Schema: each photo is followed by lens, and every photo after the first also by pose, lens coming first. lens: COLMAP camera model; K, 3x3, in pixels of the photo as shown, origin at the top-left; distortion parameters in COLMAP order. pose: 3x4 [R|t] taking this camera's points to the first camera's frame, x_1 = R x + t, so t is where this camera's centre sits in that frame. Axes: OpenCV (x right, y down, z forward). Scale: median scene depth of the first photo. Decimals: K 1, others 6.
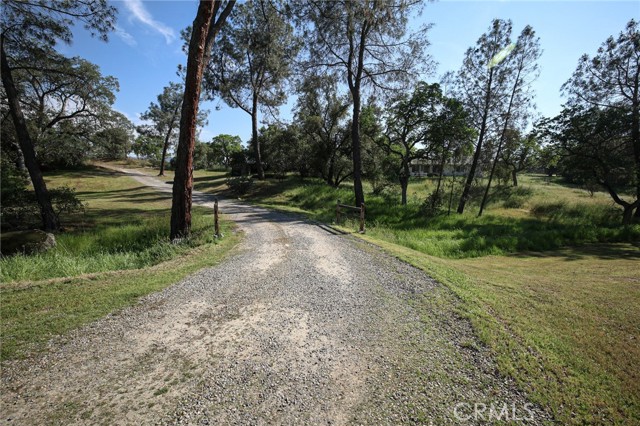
lens RADIAL K [[276.5, 0, 318.0], [0, 276.5, 211.2], [0, 0, 1]] dist [-0.042194, 0.015080]
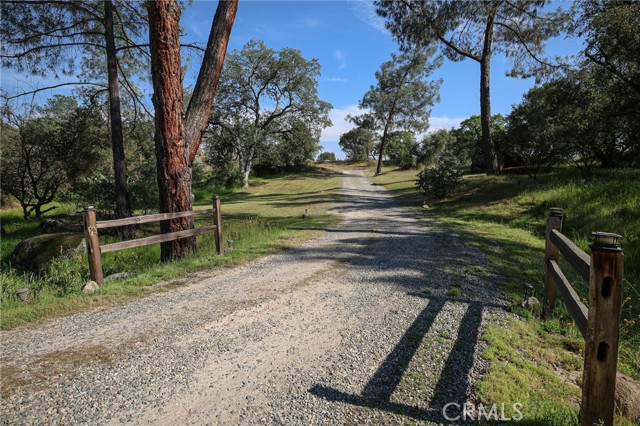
lens RADIAL K [[355.5, 0, 320.0], [0, 355.5, 213.0], [0, 0, 1]] dist [-0.002615, -0.000479]
pose [[0.701556, 0.038477, -0.711574, 0.058158], [-0.061300, 0.998098, -0.006466, -0.009626], [0.709973, 0.048156, 0.702581, 0.231845]]
